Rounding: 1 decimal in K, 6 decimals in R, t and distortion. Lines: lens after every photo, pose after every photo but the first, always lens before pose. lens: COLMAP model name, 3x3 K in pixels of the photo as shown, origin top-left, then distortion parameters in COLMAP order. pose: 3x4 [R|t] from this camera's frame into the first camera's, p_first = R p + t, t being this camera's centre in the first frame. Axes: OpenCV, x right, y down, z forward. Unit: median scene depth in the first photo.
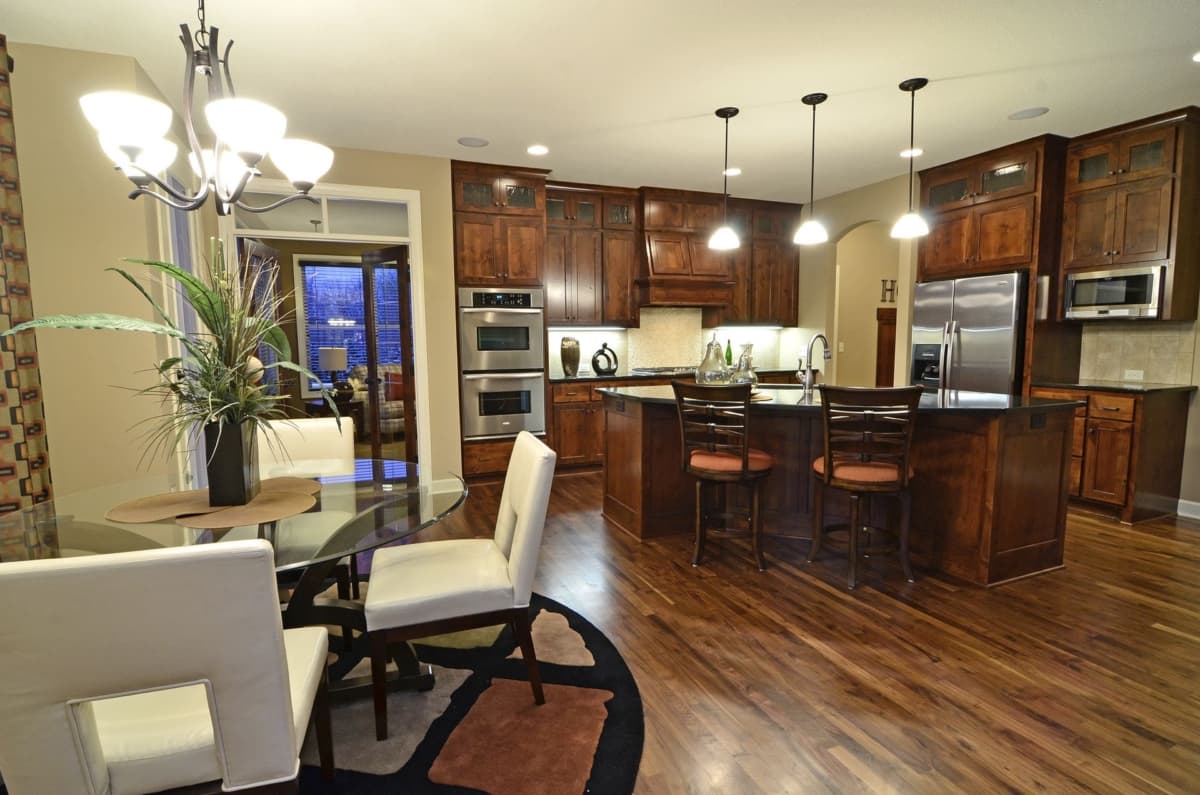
lens RADIAL K [[584.1, 0, 594.7], [0, 584.1, 402.7], [0, 0, 1]] dist [-0.008021, -0.010352]
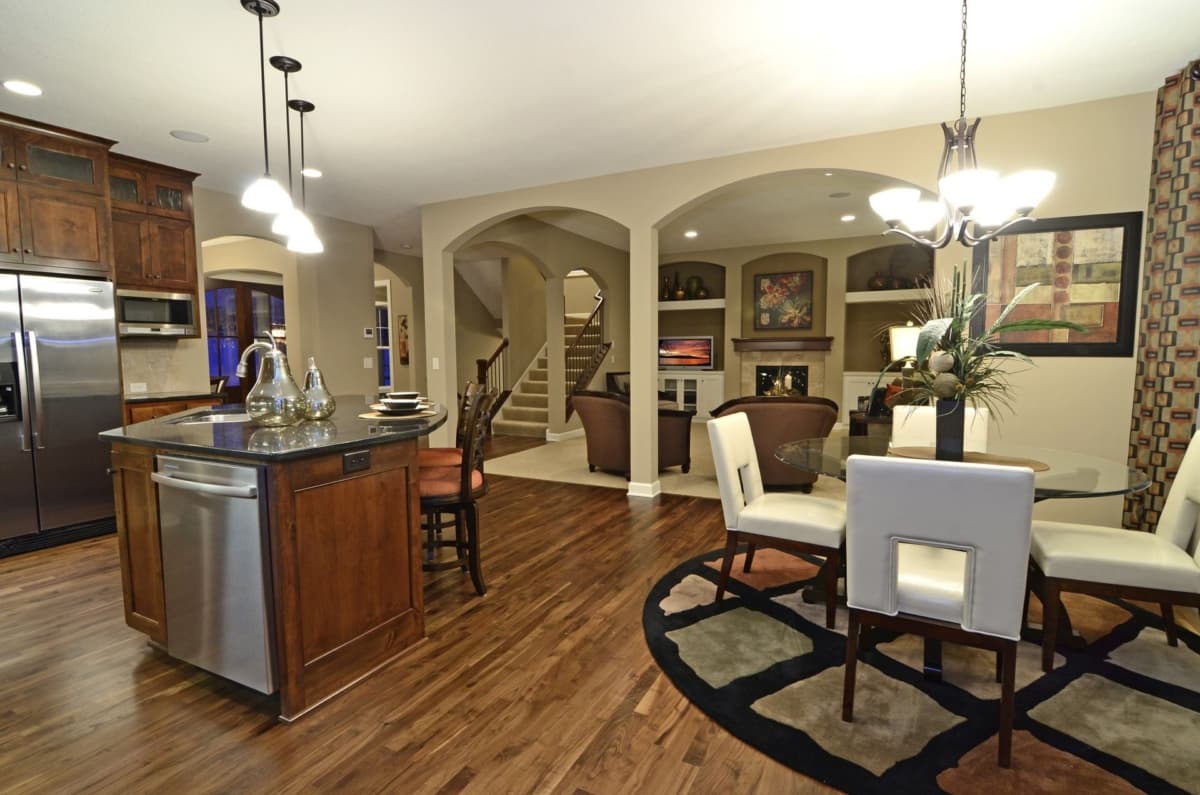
lens RADIAL K [[584.1, 0, 592.9], [0, 584.1, 401.2], [0, 0, 1]] dist [-0.008021, -0.010352]
pose [[-0.651547, -0.049002, 0.757024, -0.415005], [0.093233, 0.985174, 0.144013, -0.088762], [-0.752857, 0.164411, -0.637319, 0.930903]]
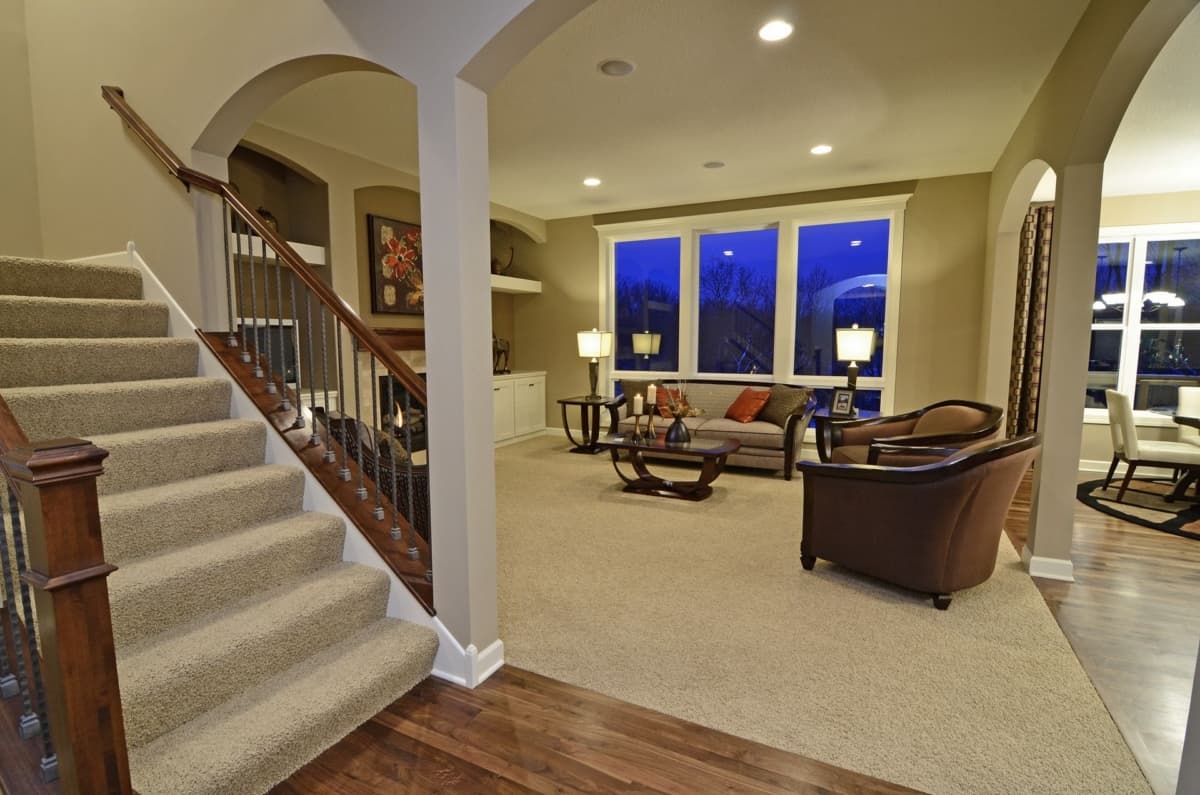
lens RADIAL K [[584.1, 0, 597.8], [0, 584.1, 395.5], [0, 0, 1]] dist [-0.008021, -0.010352]
pose [[-0.758347, 0.075366, -0.647479, 1.159076], [-0.062301, 0.980367, 0.187083, -0.071961], [0.648867, 0.182212, -0.738763, 0.351855]]
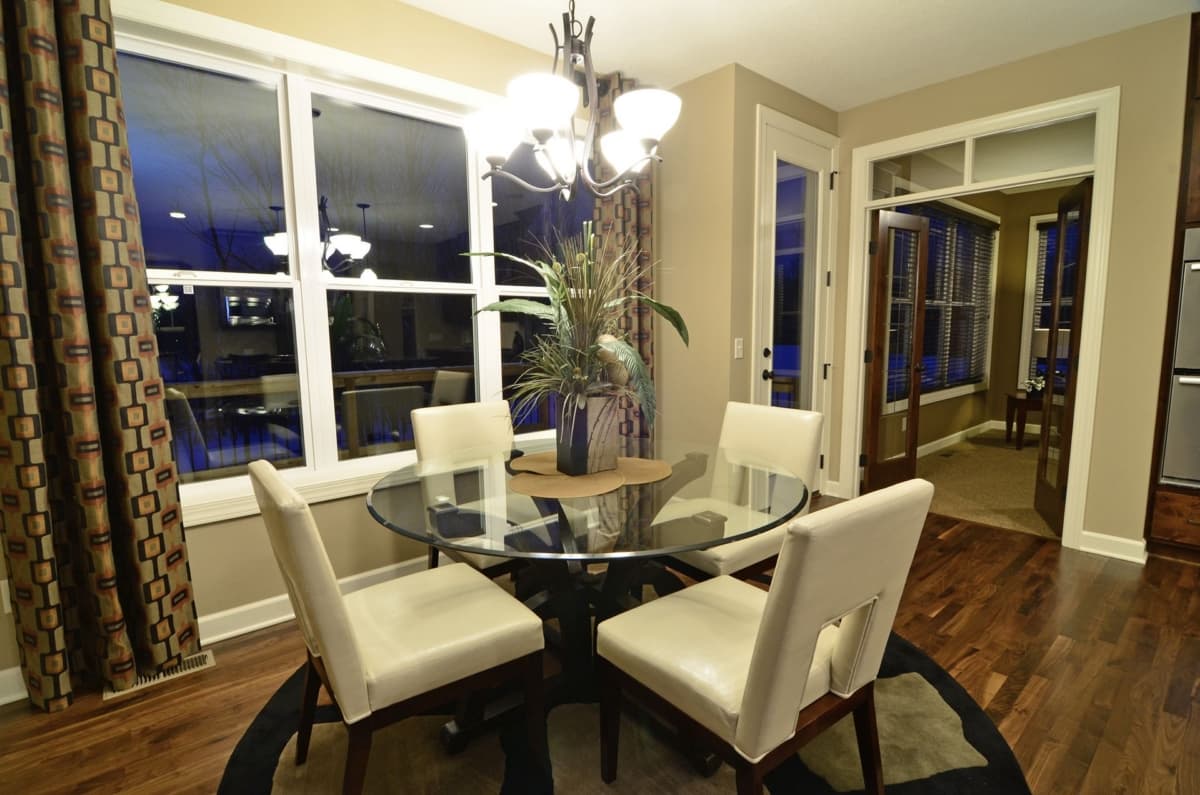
lens RADIAL K [[569.0, 0, 592.1], [0, 569.0, 406.2], [0, 0, 1]] dist [-0.011299, -0.007394]
pose [[0.306757, 0.130985, -0.942732, 0.137985], [-0.090158, 0.990030, 0.108220, -0.024663], [0.947508, 0.051797, 0.315508, 0.253570]]
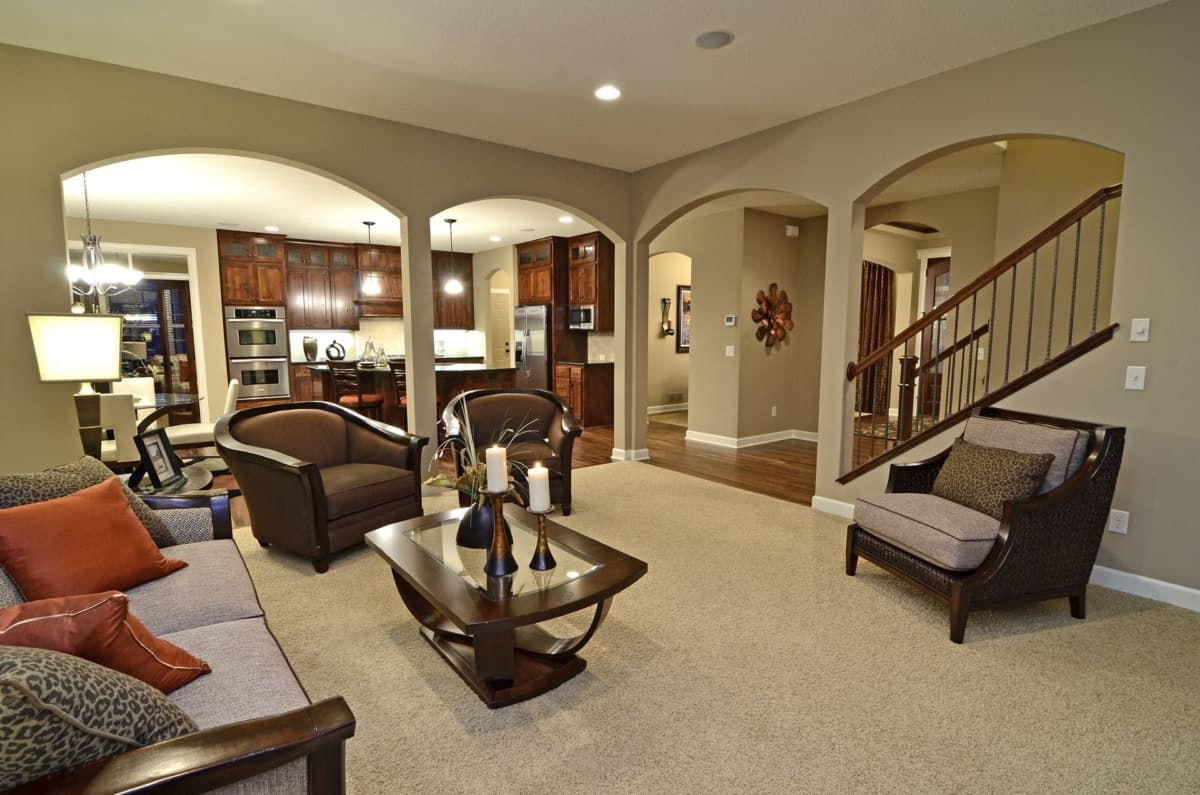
lens RADIAL K [[584.1, 0, 600.2], [0, 584.1, 405.5], [0, 0, 1]] dist [-0.008021, -0.010352]
pose [[0.963644, -0.024436, 0.266070, 0.338955], [0.020123, 0.999618, 0.018923, 0.070696], [-0.266431, -0.012881, 0.963768, -0.847744]]
